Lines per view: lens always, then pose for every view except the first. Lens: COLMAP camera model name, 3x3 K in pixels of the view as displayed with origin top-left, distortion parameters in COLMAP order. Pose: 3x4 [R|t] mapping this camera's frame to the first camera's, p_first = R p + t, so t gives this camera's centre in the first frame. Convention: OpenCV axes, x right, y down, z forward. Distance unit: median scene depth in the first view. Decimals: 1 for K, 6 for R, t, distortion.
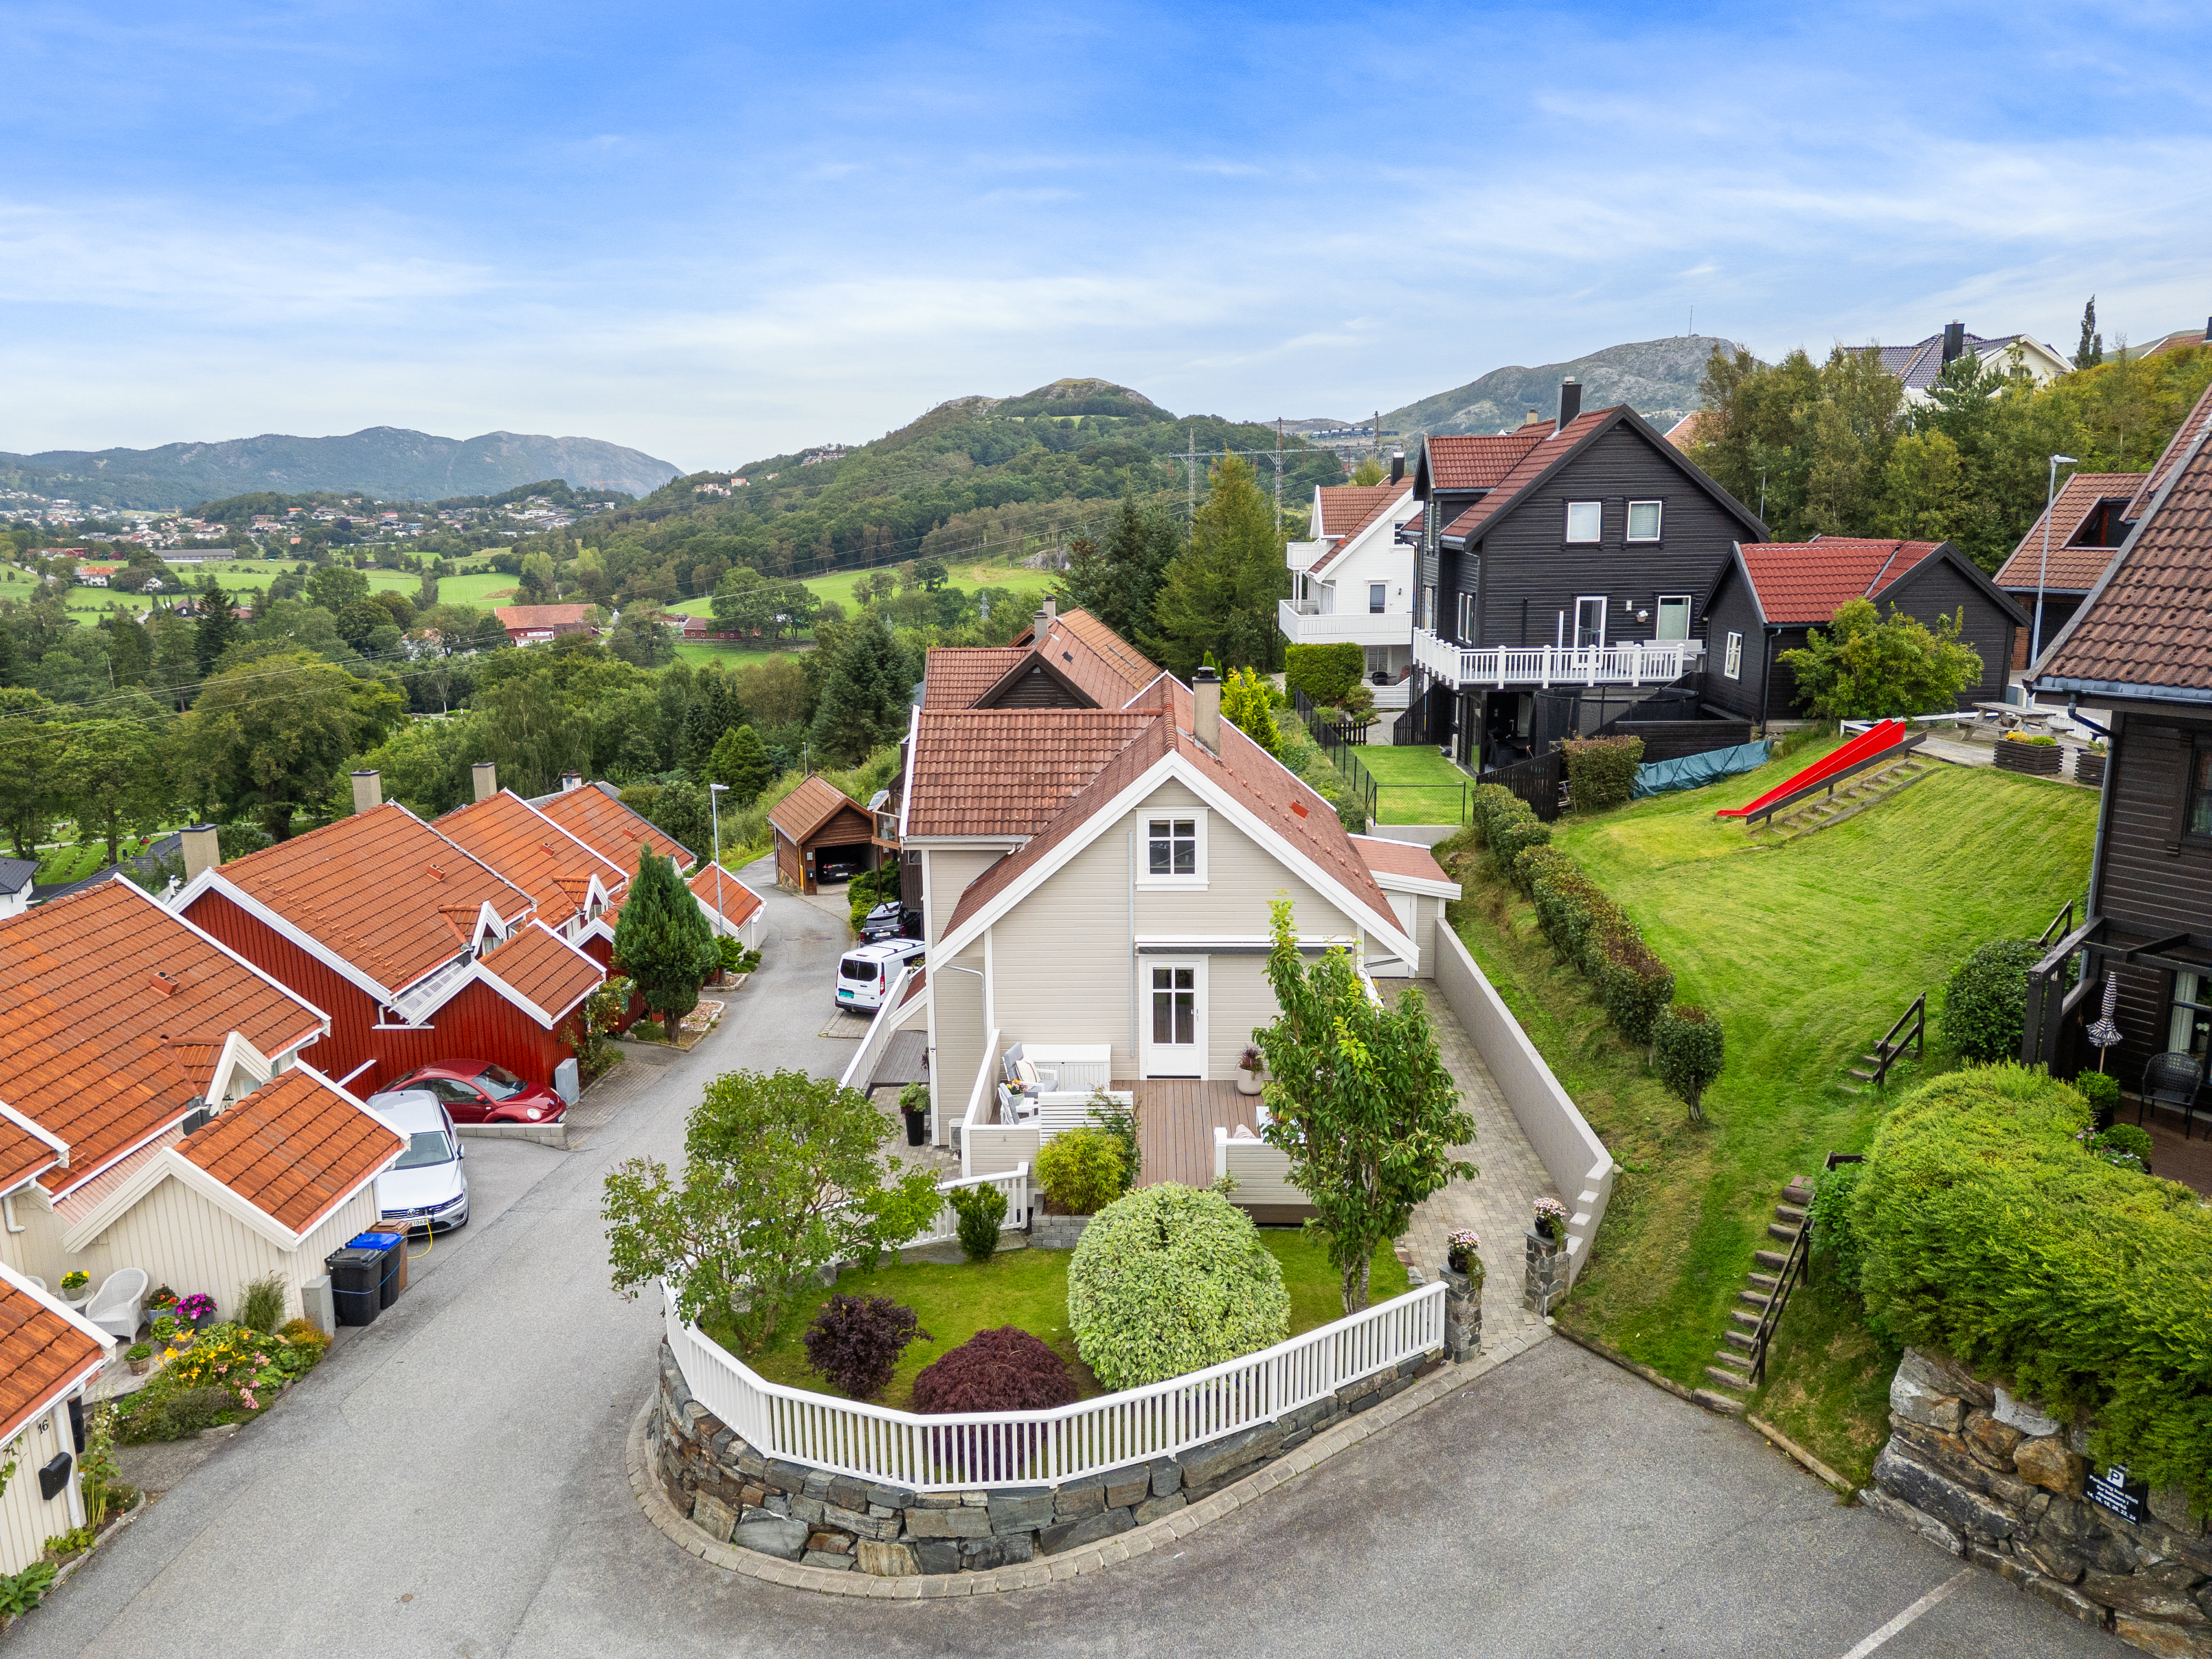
lens RADIAL K [[1528.0, 0, 1106.0], [0, 1528.0, 829.5], [0, 0, 1]] dist [0.083838, -0.096288]
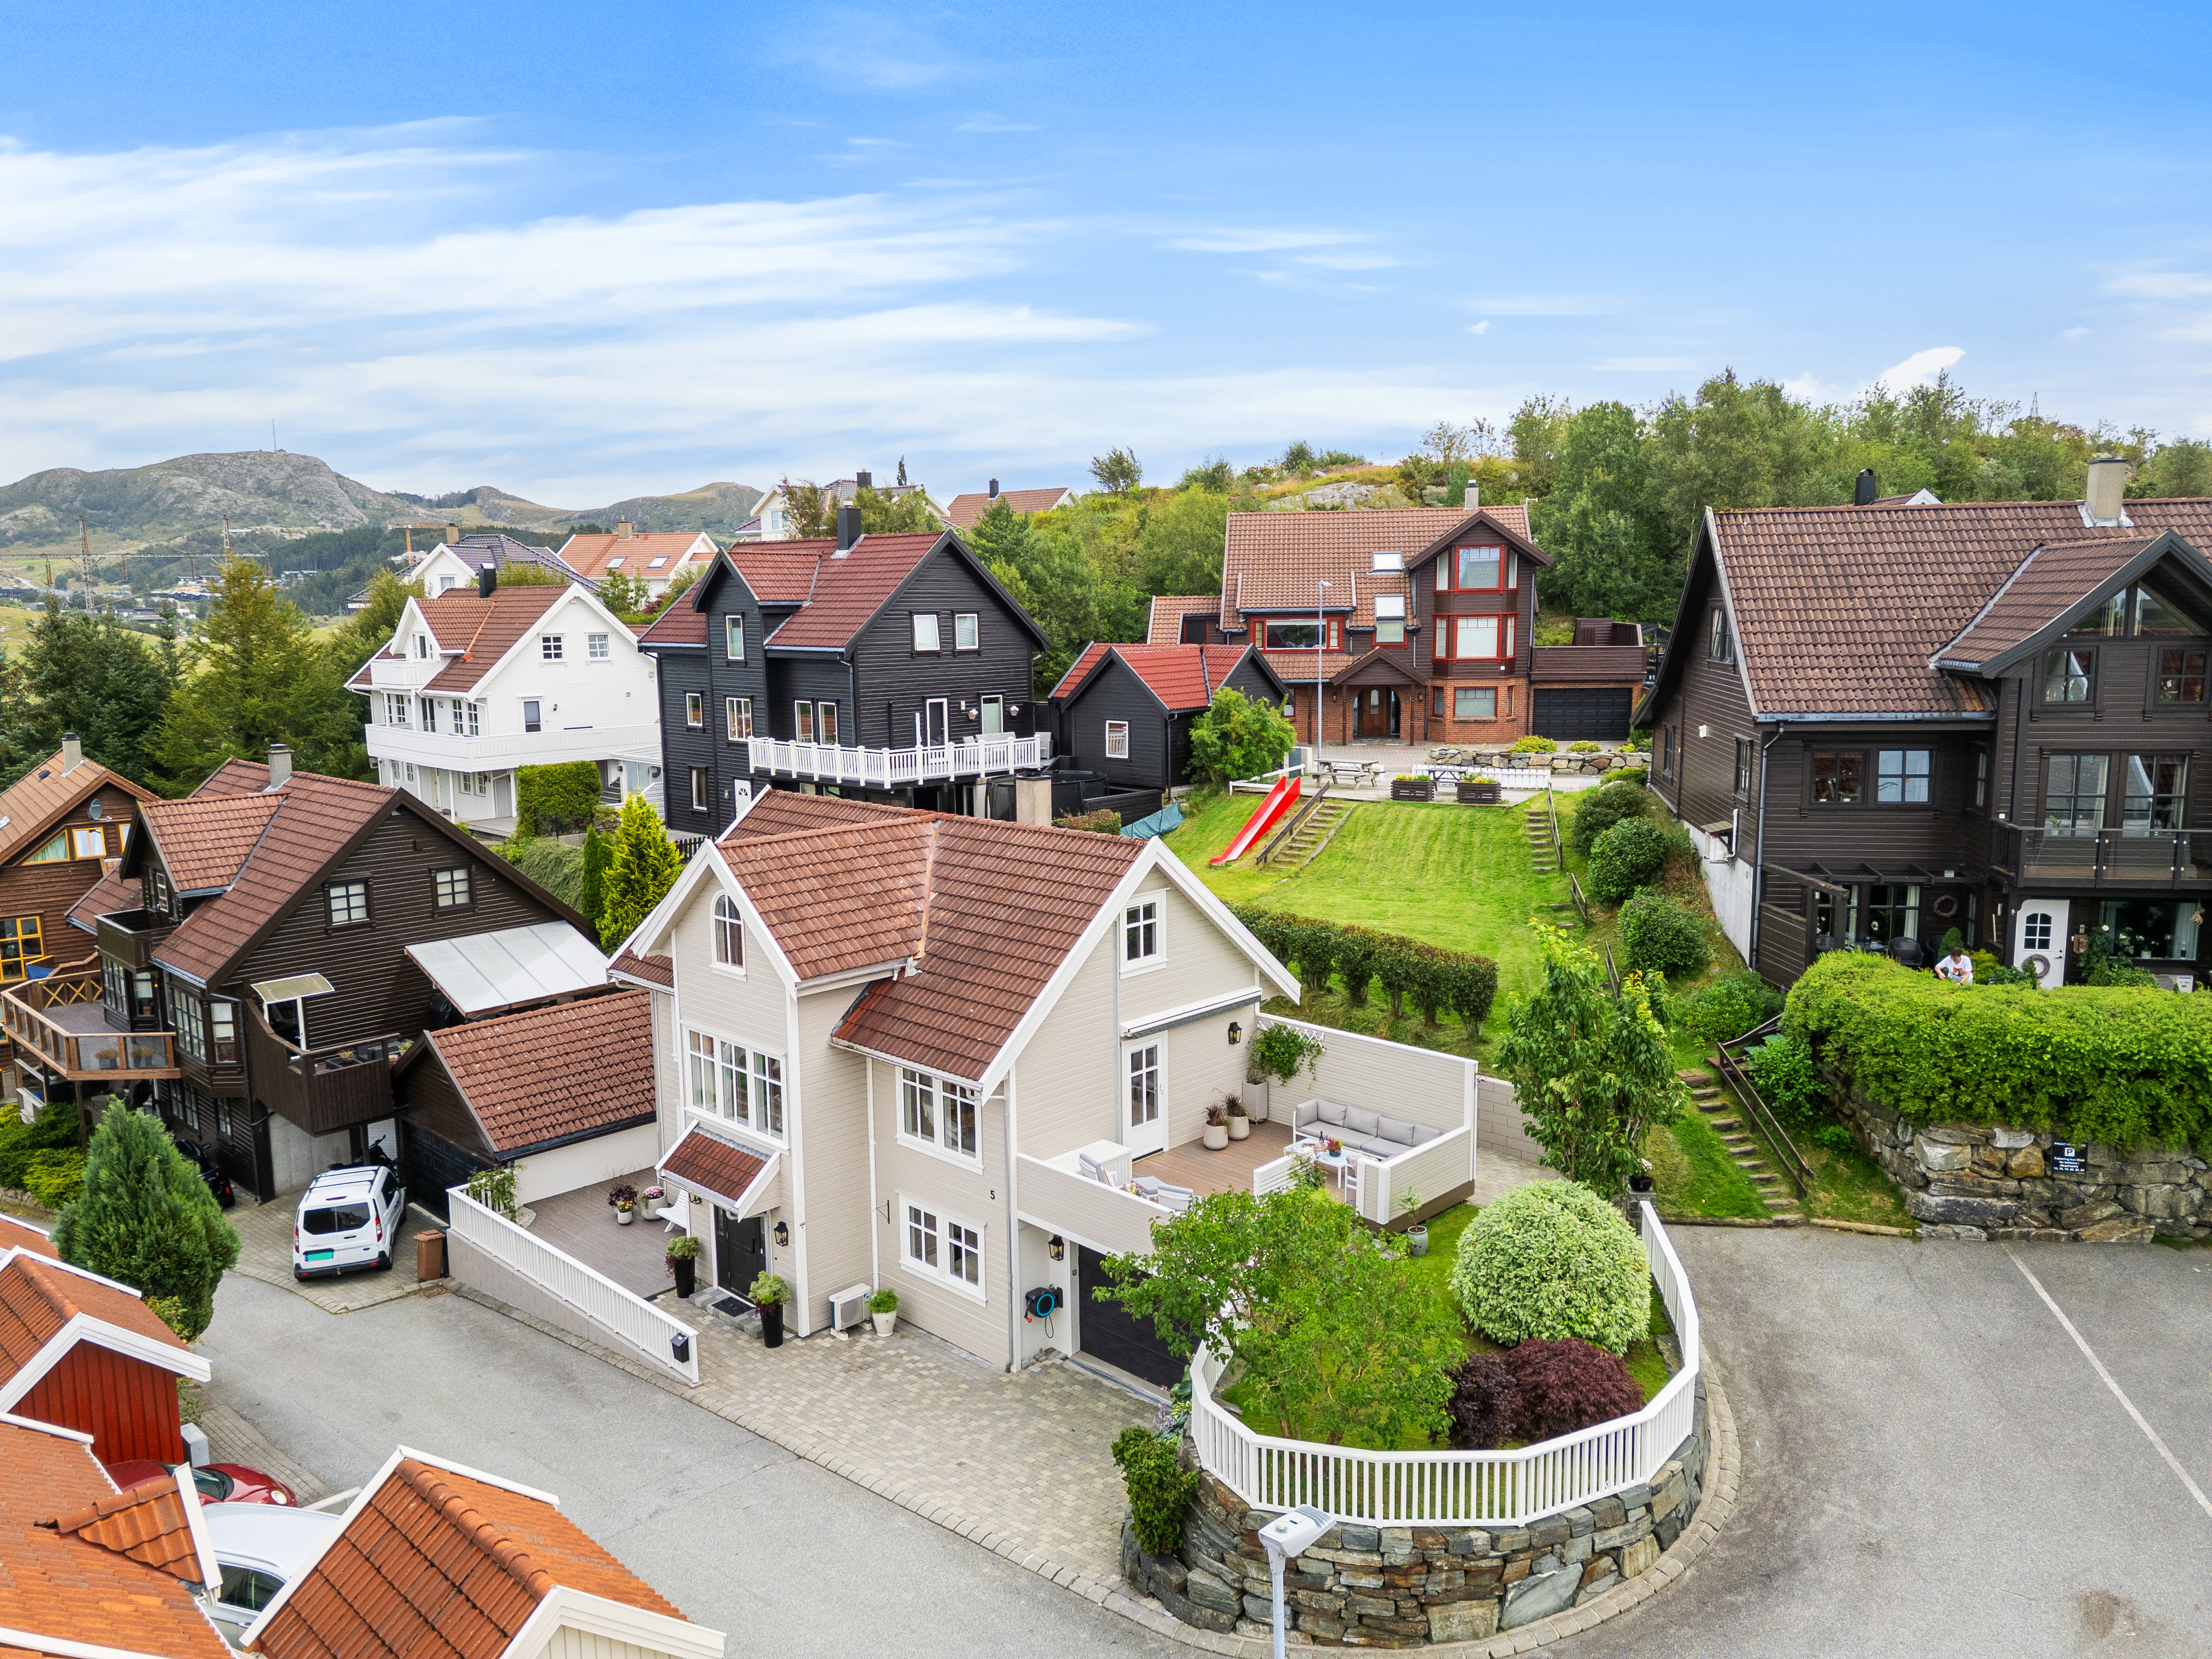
lens RADIAL K [[1532.8, 0, 1104.3], [0, 1532.8, 839.0], [0, 0, 1]] dist [0.098328, -0.109055]
pose [[0.677294, -0.106047, 0.728030, -0.717684], [0.157067, 0.987585, -0.002267, -0.051770], [-0.718751, 0.115885, 0.685542, 0.289532]]
